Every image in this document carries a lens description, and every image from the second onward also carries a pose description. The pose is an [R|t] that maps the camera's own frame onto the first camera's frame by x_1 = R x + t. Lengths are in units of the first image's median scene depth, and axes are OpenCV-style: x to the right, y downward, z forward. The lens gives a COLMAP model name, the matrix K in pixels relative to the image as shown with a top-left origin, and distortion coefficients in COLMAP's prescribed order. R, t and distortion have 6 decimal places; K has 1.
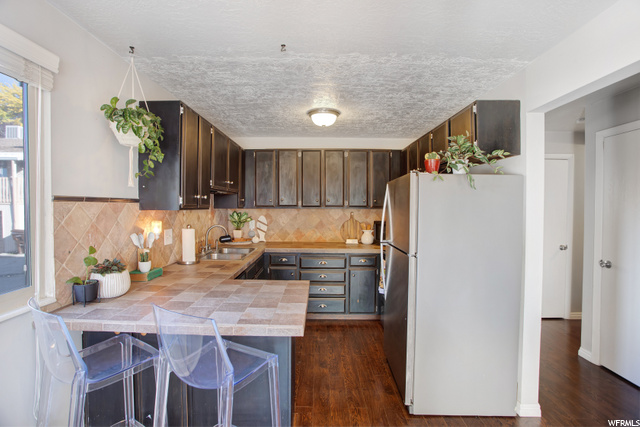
lens RADIAL K [[307.0, 0, 316.7], [0, 307.0, 211.5], [0, 0, 1]] dist [-0.072250, 0.030355]
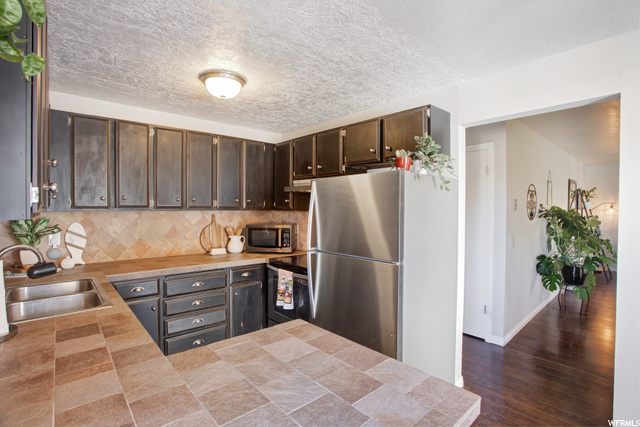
lens RADIAL K [[307.0, 0, 316.7], [0, 307.0, 211.5], [0, 0, 1]] dist [-0.072250, 0.030355]
pose [[0.747884, -0.011279, 0.663734, -0.228423], [0.011984, 0.999922, 0.003489, -0.005879], [-0.663721, 0.005345, 0.747961, 0.247649]]
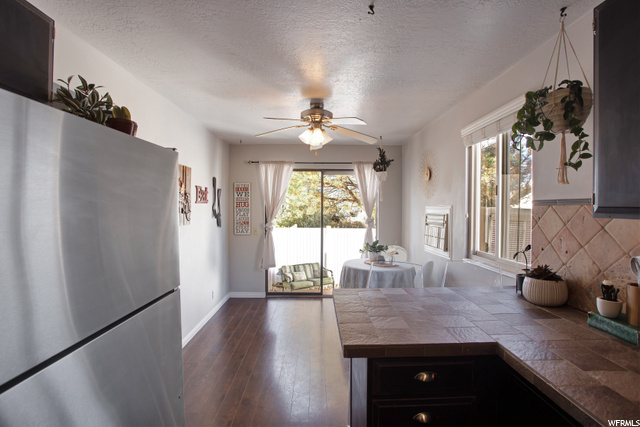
lens RADIAL K [[307.0, 0, 316.7], [0, 307.0, 211.5], [0, 0, 1]] dist [-0.072250, 0.030355]
pose [[-0.999904, -0.006922, -0.011977, 0.016734], [-0.007309, 0.999443, 0.032558, -0.014919], [0.011745, 0.032642, -0.999398, 0.798490]]
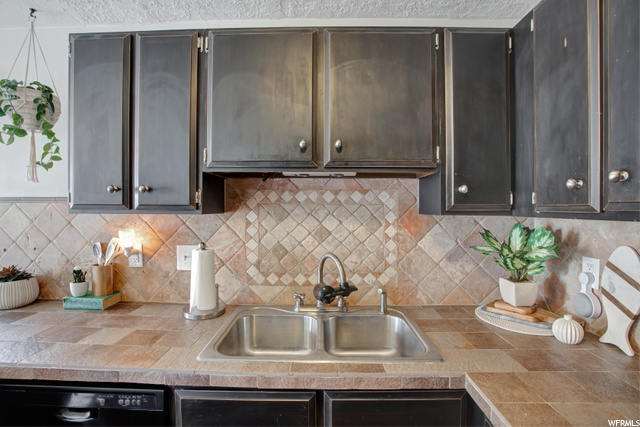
lens RADIAL K [[307.0, 0, 316.7], [0, 307.0, 211.5], [0, 0, 1]] dist [-0.072250, 0.030355]
pose [[-0.023075, 0.008356, -0.999699, 0.070098], [-0.021063, 0.999739, 0.008842, -0.012906], [0.999512, 0.021261, -0.022893, 0.801908]]
